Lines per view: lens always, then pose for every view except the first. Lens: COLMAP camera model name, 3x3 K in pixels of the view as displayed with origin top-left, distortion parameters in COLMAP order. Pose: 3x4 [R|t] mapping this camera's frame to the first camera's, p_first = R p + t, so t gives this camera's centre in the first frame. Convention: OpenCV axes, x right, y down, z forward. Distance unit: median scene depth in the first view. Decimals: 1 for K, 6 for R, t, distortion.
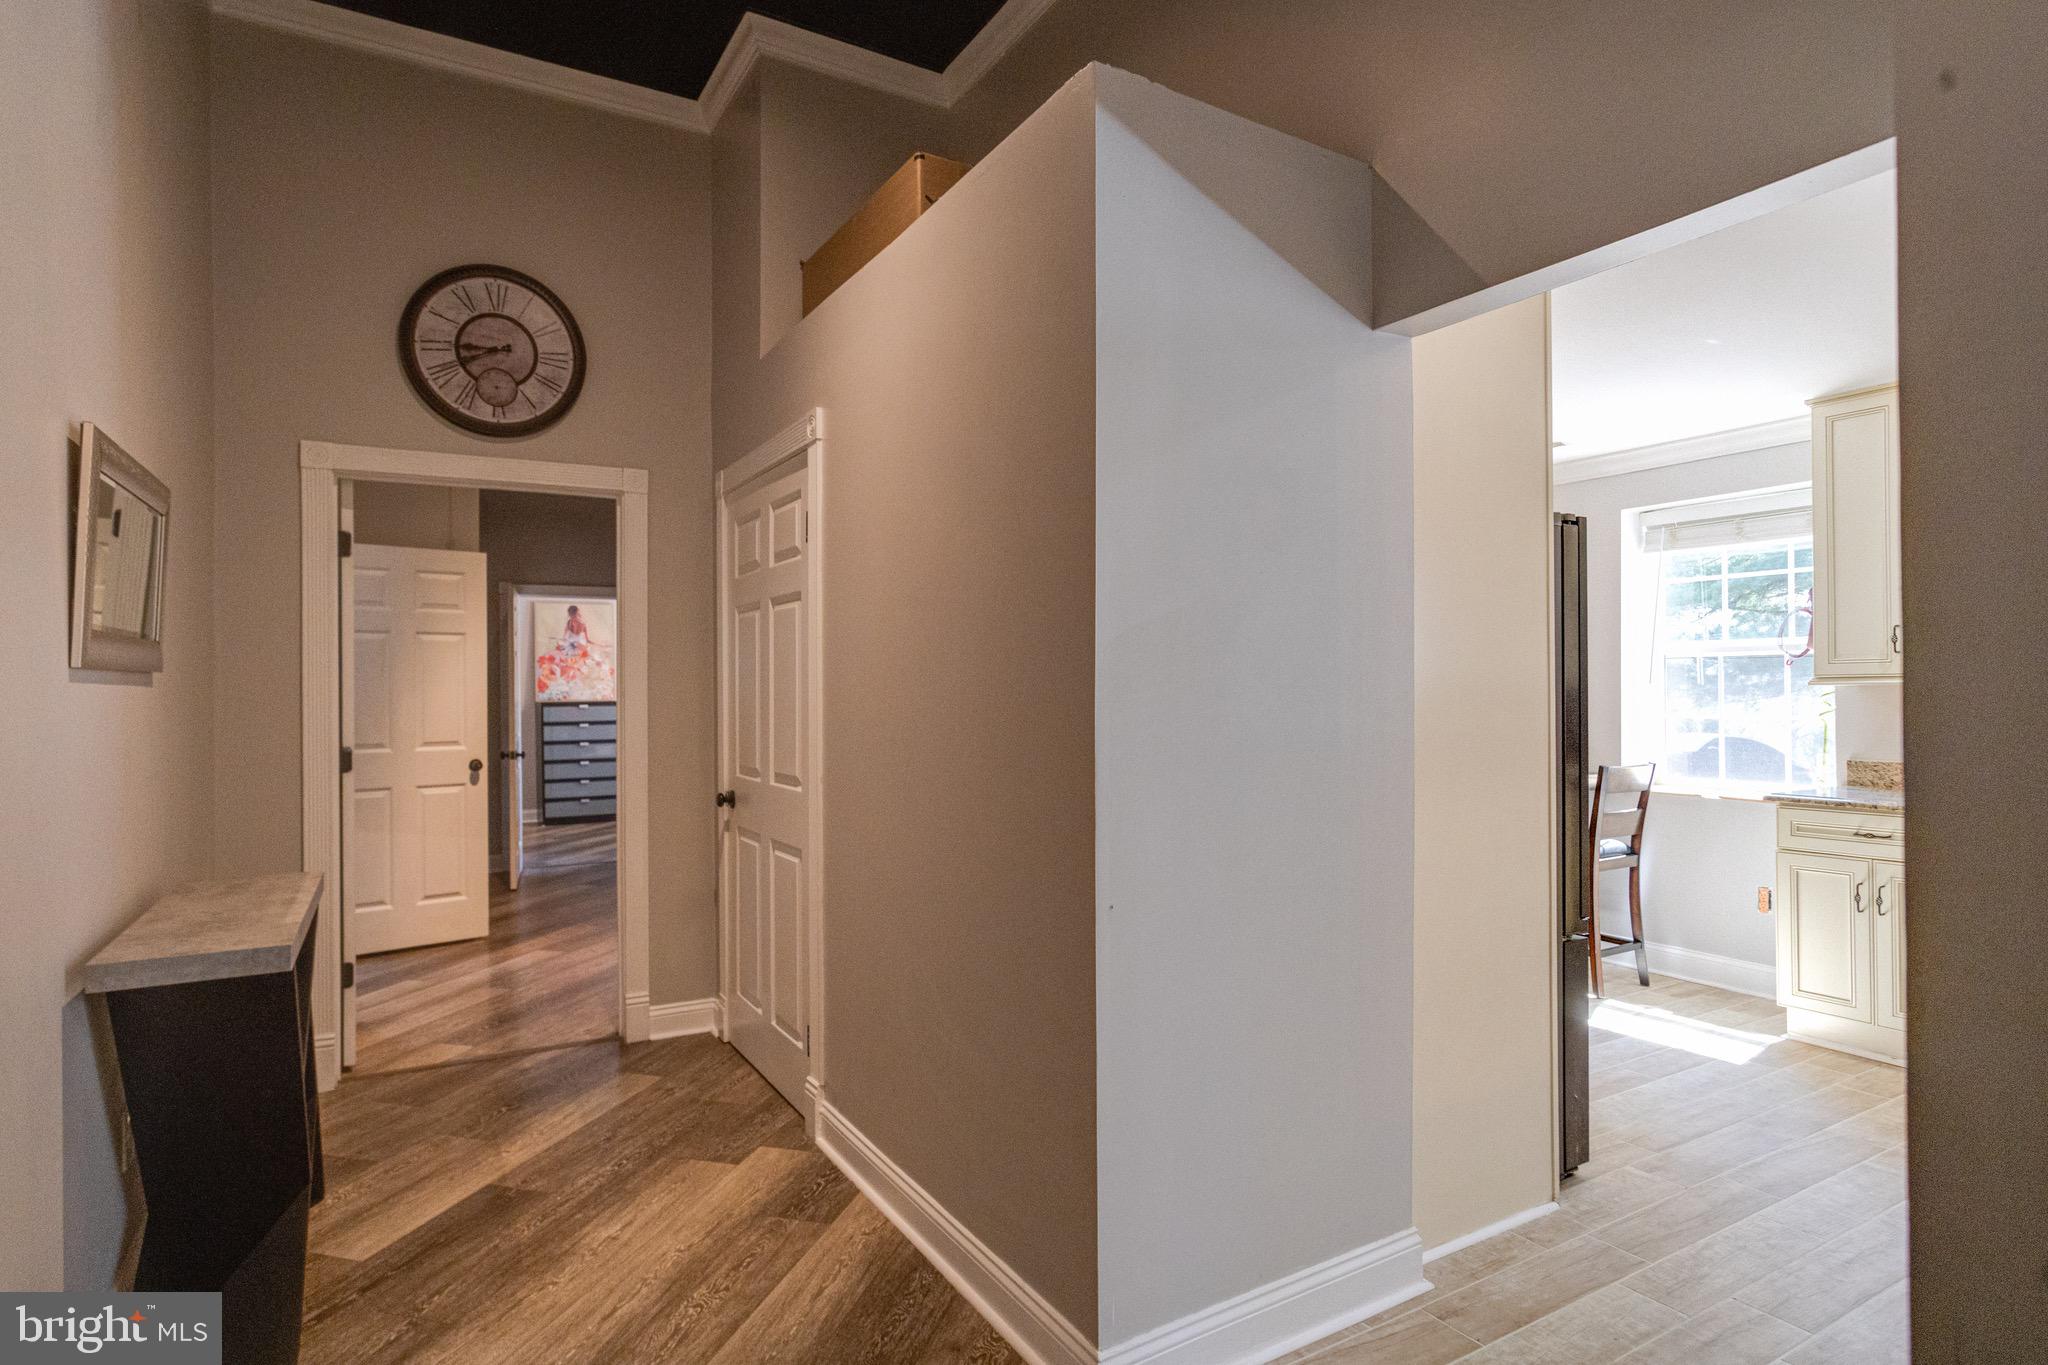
lens RADIAL K [[1077.7, 0, 1013.8], [0, 1077.7, 687.0], [0, 0, 1]] dist [-0.027773, 0.018224]
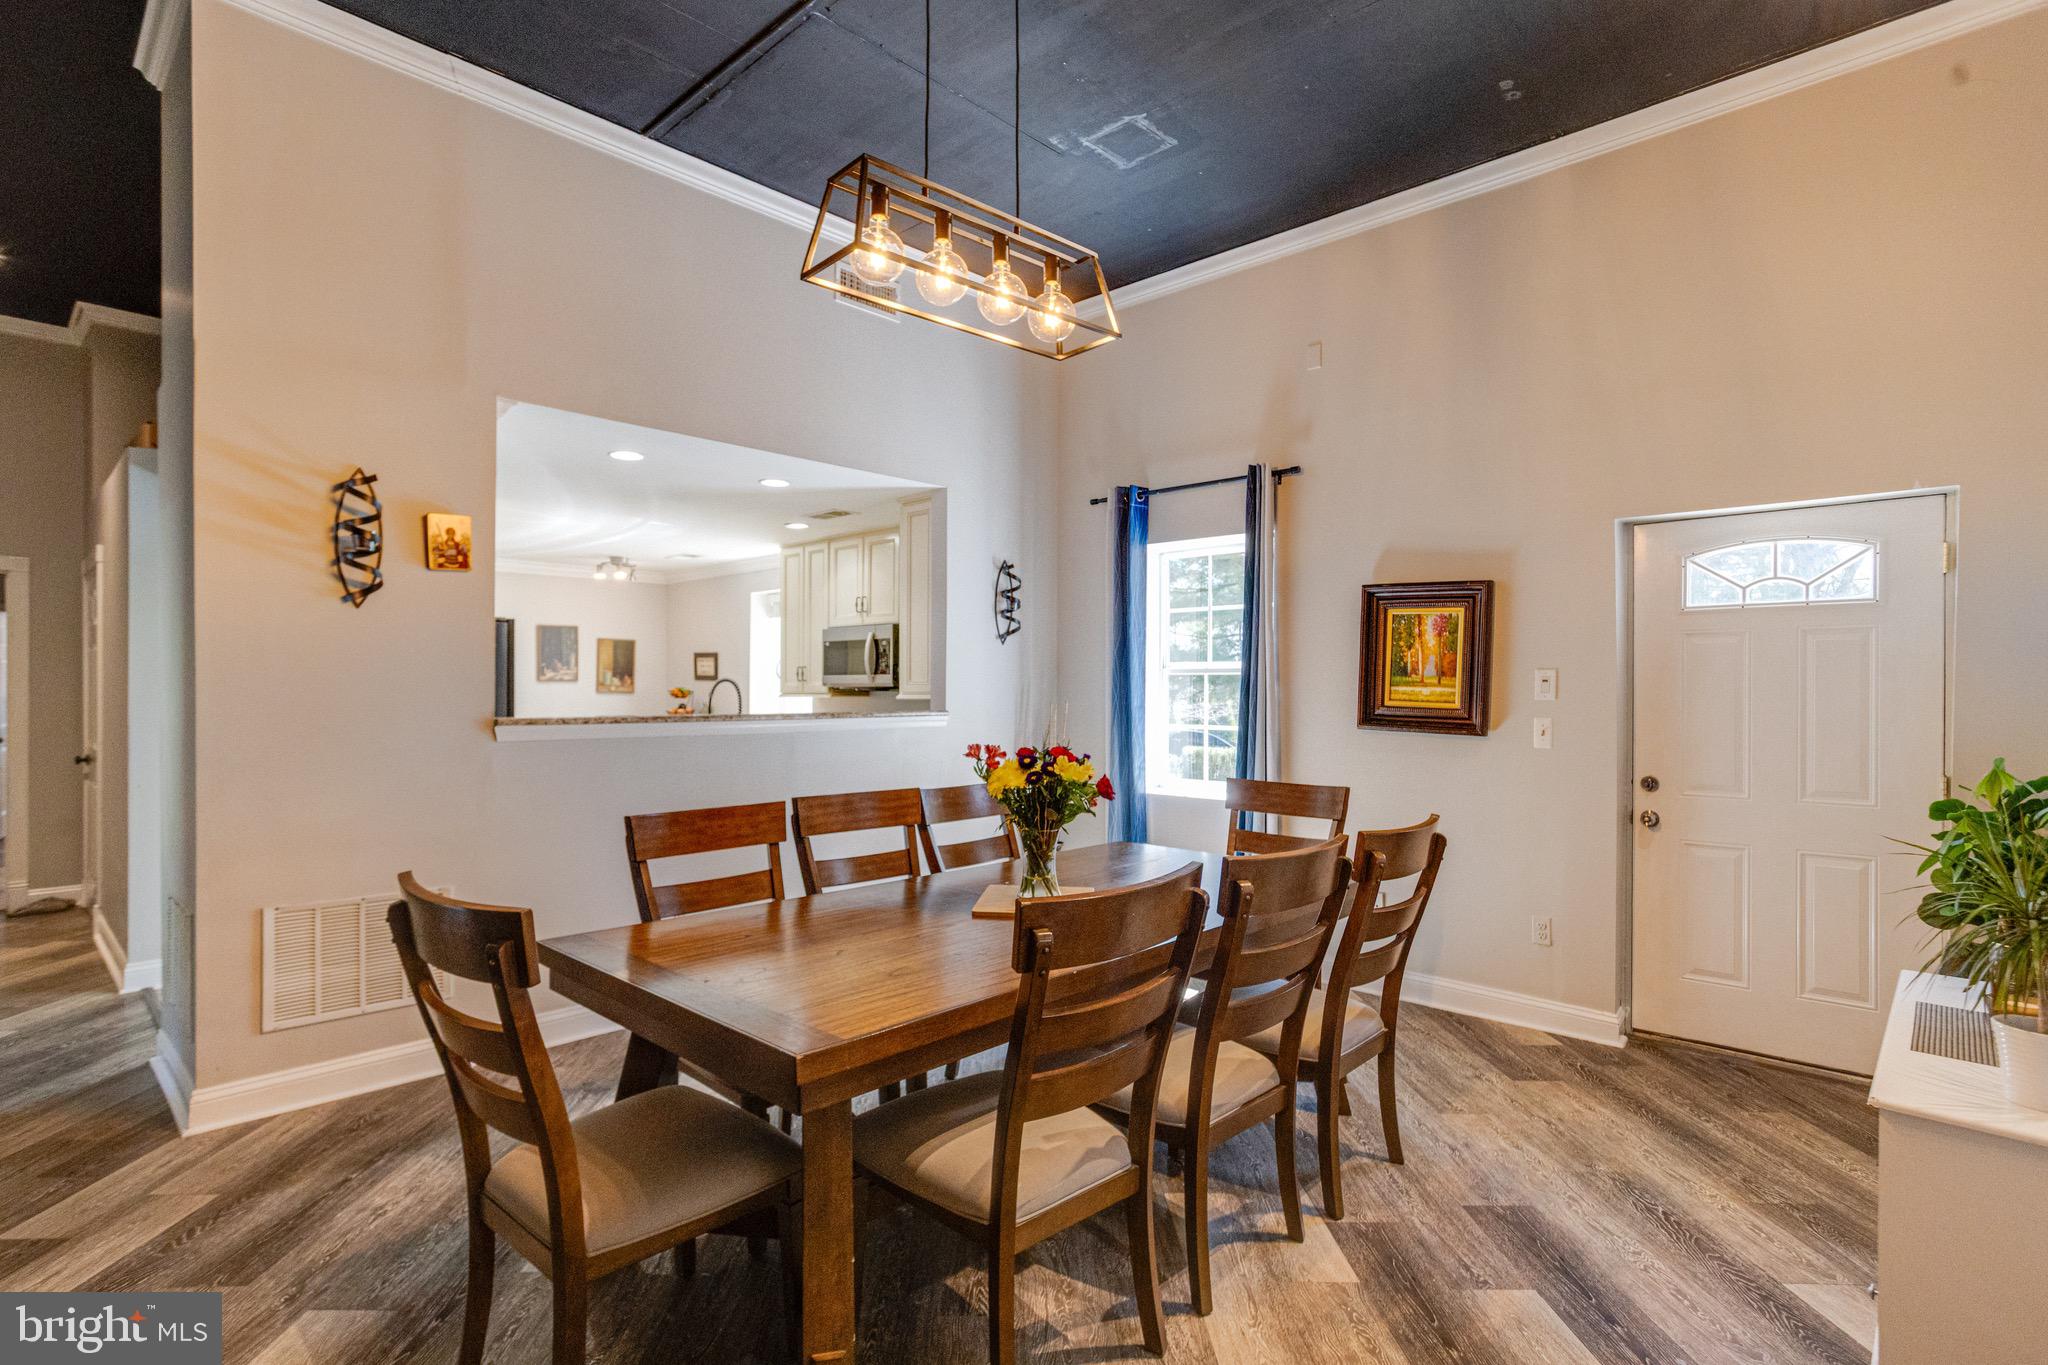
lens RADIAL K [[1017.1, 0, 1023.0], [0, 1017.1, 693.3], [0, 0, 1]] dist [-0.028930, 0.021018]
pose [[0.960877, 0.009217, 0.276821, 0.580949], [-0.011061, 0.999926, 0.005099, -0.018964], [-0.276754, -0.007961, 0.960908, -0.748268]]
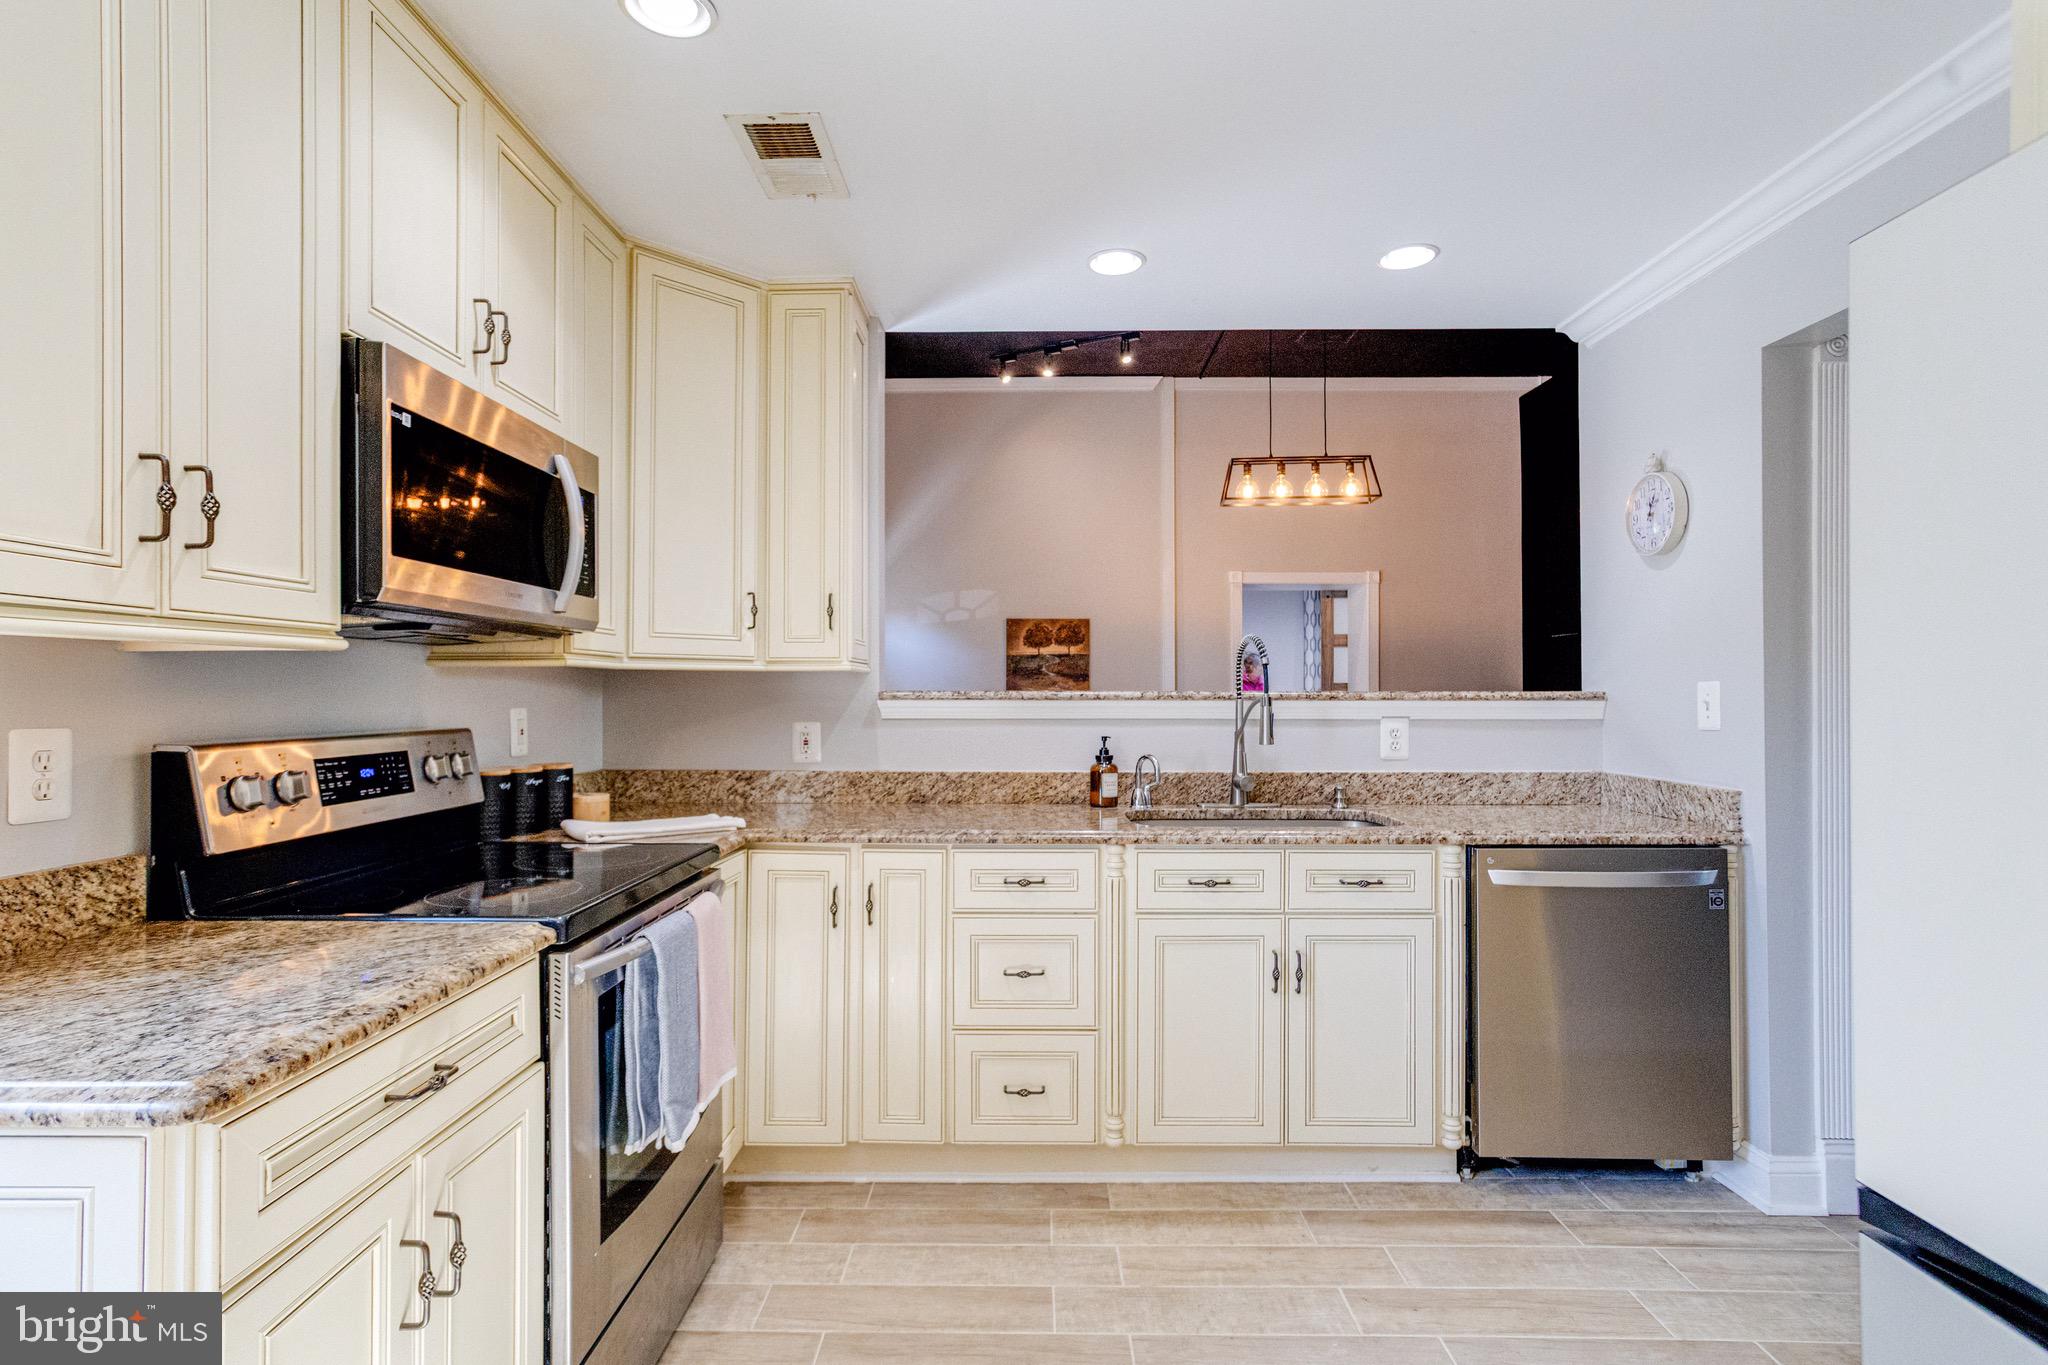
lens RADIAL K [[1017.1, 0, 1014.1], [0, 1017.1, 691.5], [0, 0, 1]] dist [-0.028930, 0.021018]
pose [[-0.850575, 0.011864, 0.525720, 0.370732], [0.007561, 0.999918, -0.010333, 0.015012], [-0.525799, -0.004815, -0.850595, 0.922216]]
